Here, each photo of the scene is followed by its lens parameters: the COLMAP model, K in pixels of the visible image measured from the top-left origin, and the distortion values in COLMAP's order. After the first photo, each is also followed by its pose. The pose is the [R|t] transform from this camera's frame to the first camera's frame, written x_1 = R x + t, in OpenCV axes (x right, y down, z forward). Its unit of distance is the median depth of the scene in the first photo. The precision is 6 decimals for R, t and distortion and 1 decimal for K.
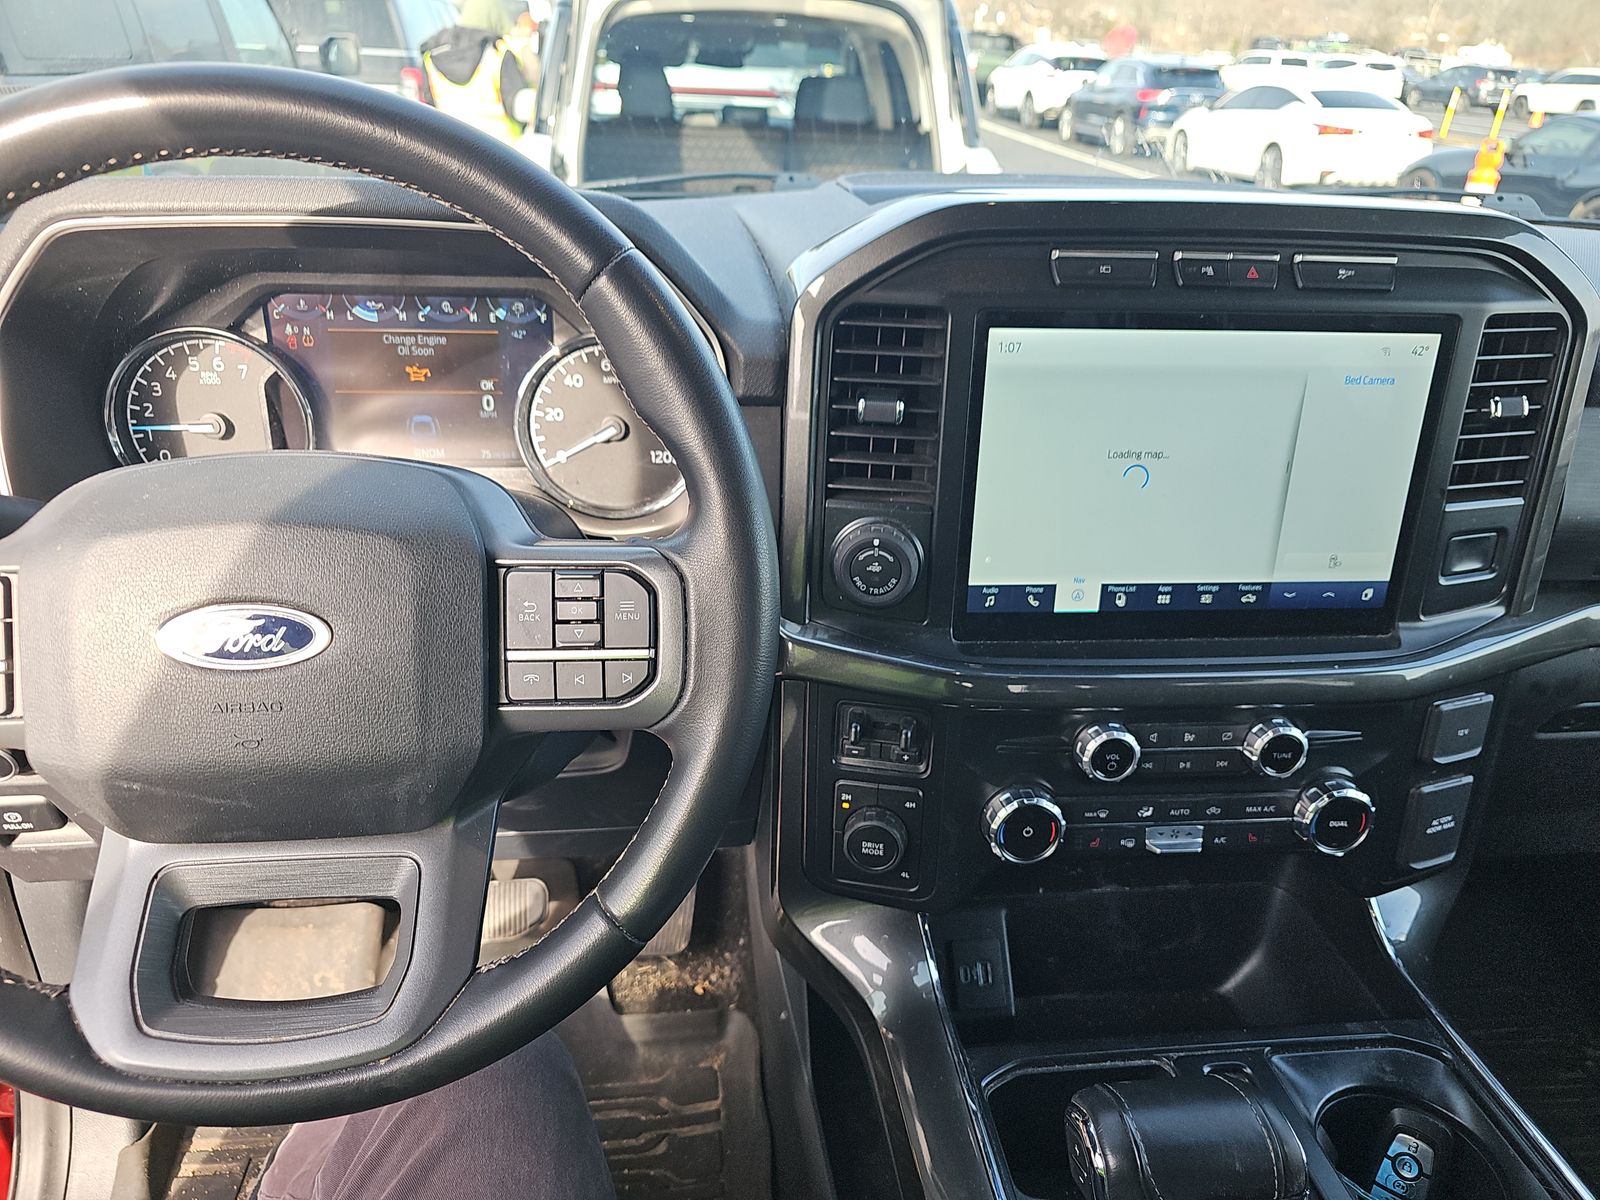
lens RADIAL K [[1064.3, 0, 801.5], [0, 1064.3, 600.8], [0, 0, 1]] dist [0.021227, -0.014135]
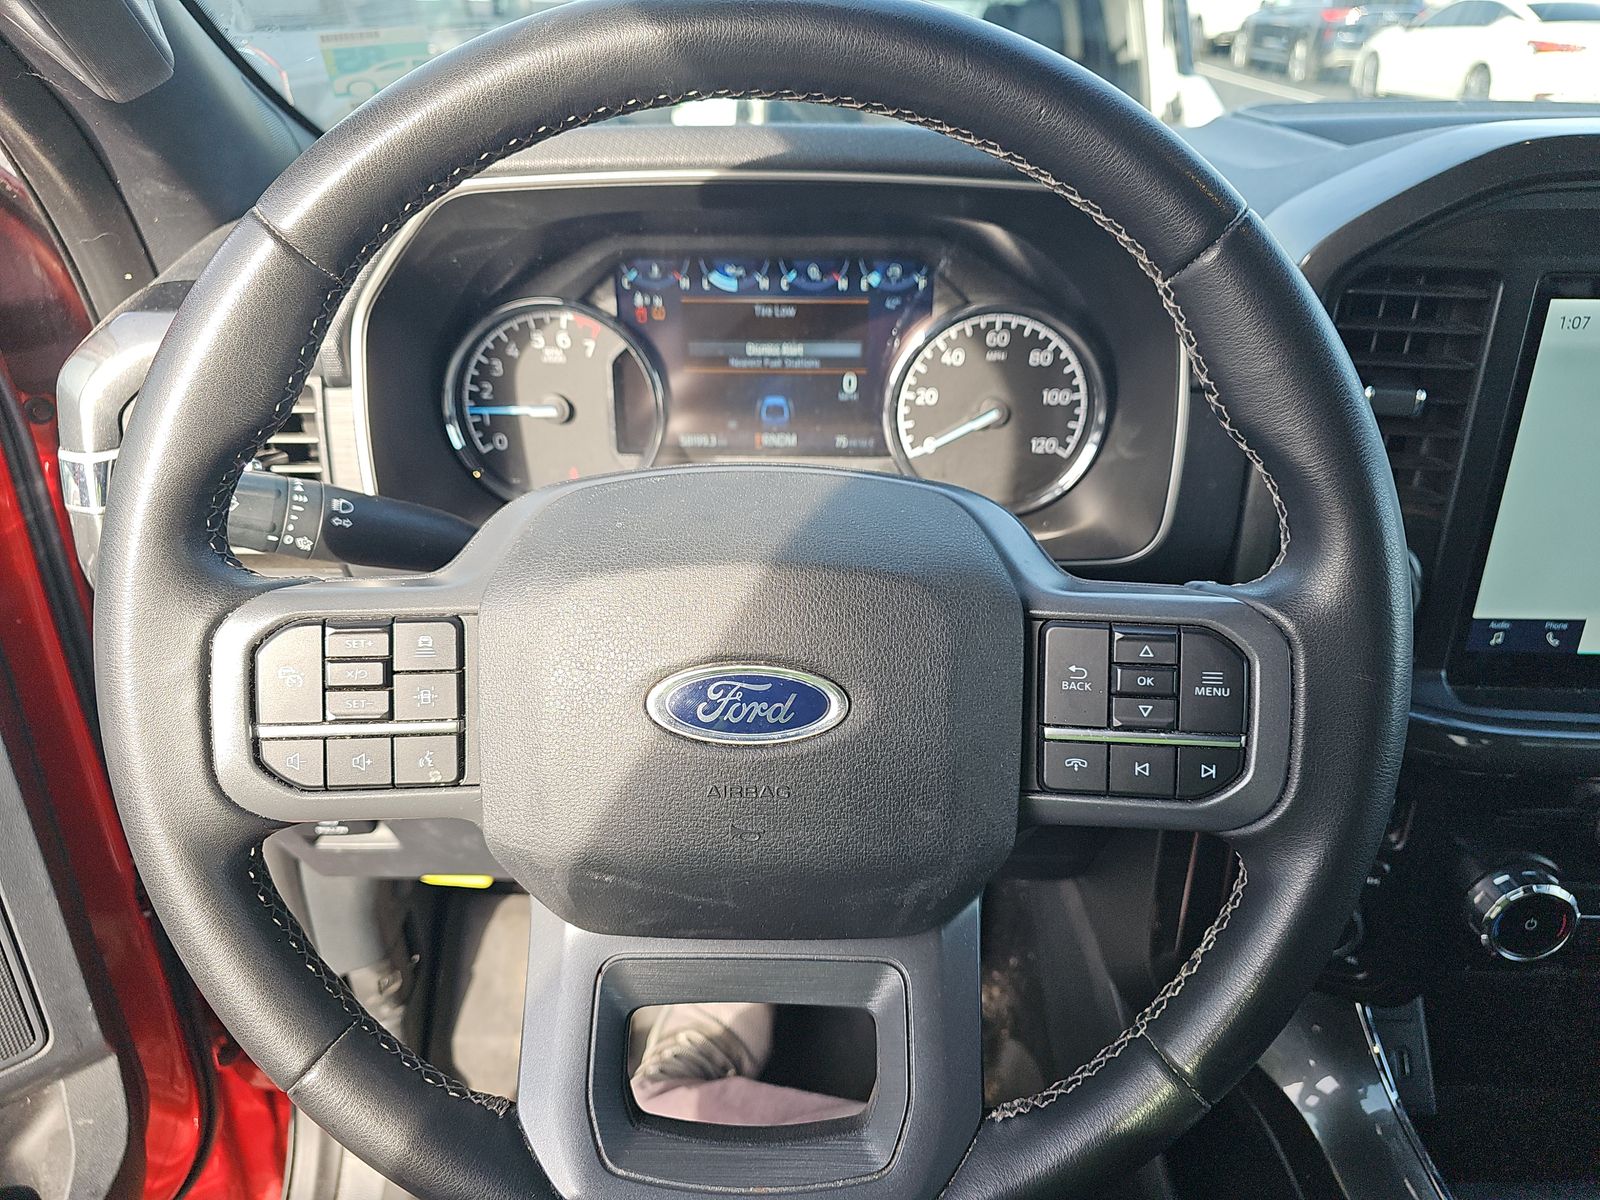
lens RADIAL K [[1064.3, 0, 788.5], [0, 1064.3, 584.2], [0, 0, 1]] dist [0.021227, -0.014135]
pose [[0.992687, 0.028540, -0.117298, -0.249066], [-0.024427, 0.999040, 0.036352, -0.054388], [0.118223, -0.033221, 0.992431, 0.132032]]
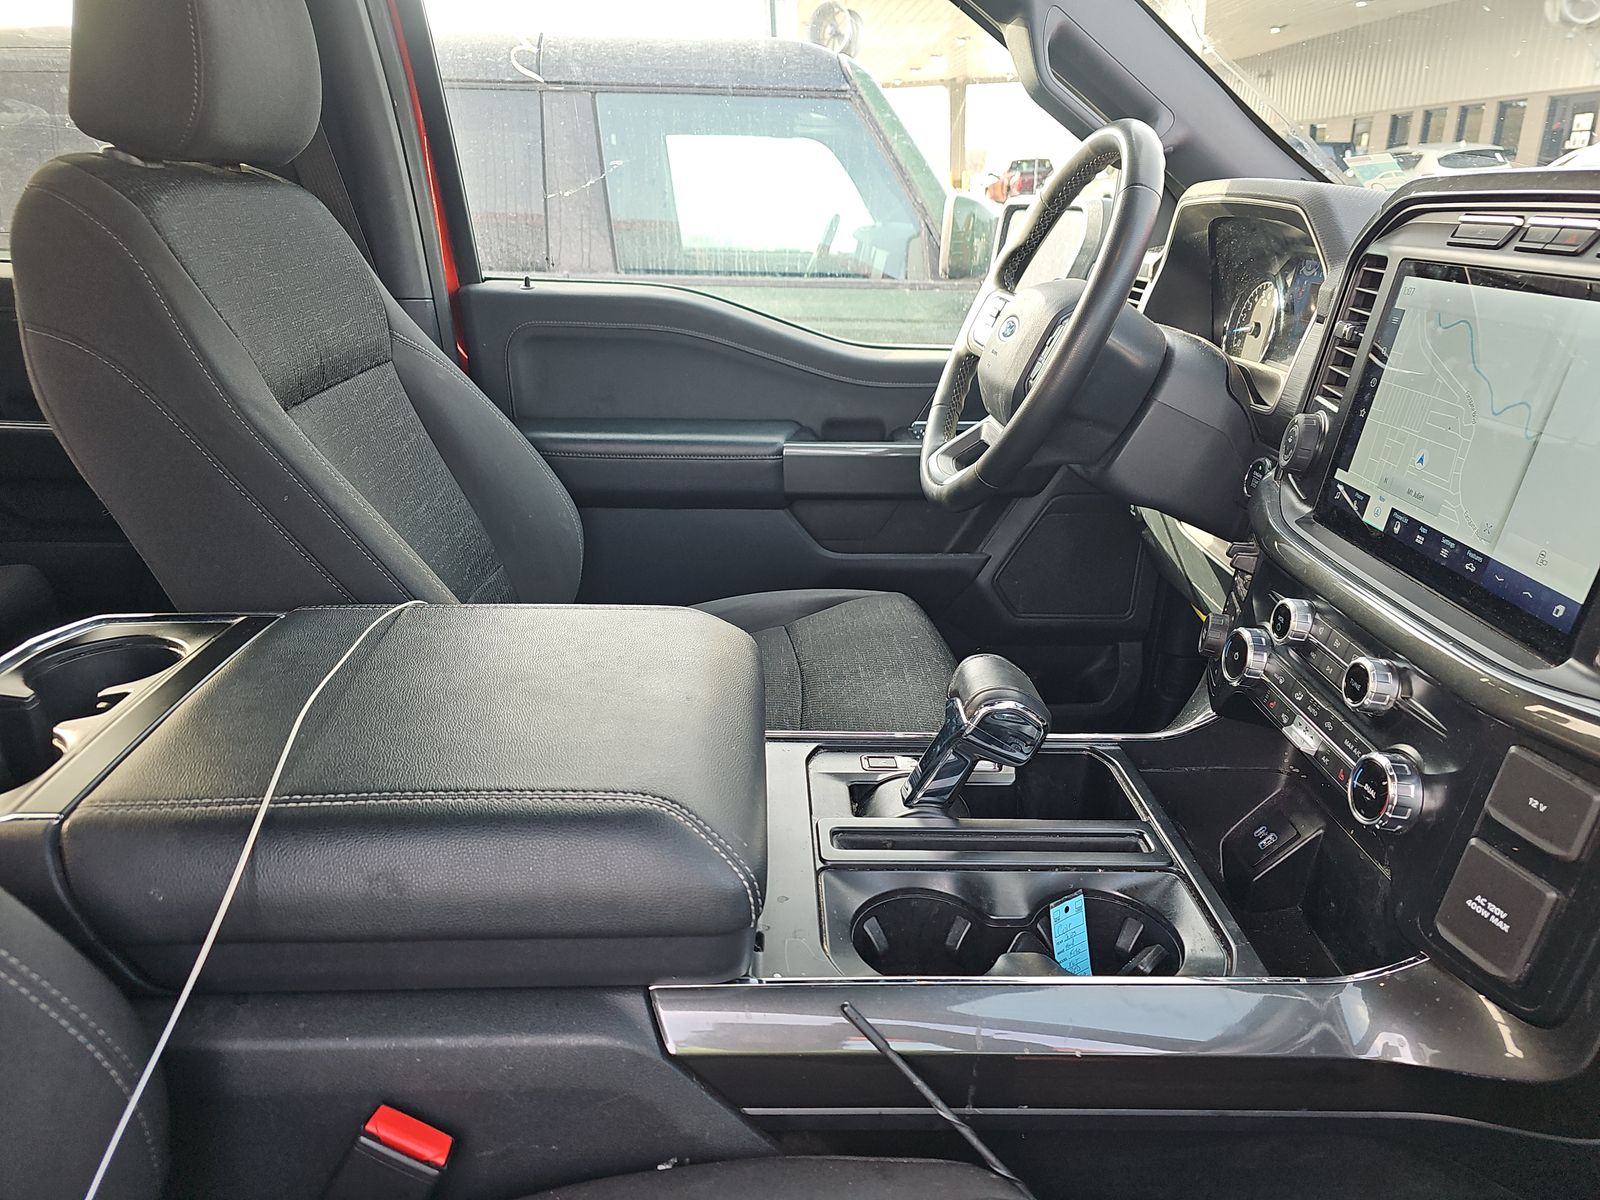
lens RADIAL K [[1064.3, 0, 799.4], [0, 1064.3, 603.0], [0, 0, 1]] dist [0.021227, -0.014135]
pose [[-0.057290, 0.334333, -0.940712, 1.378782], [-0.460809, 0.827028, 0.321993, -0.007476], [0.885648, 0.451935, 0.106683, 0.353360]]
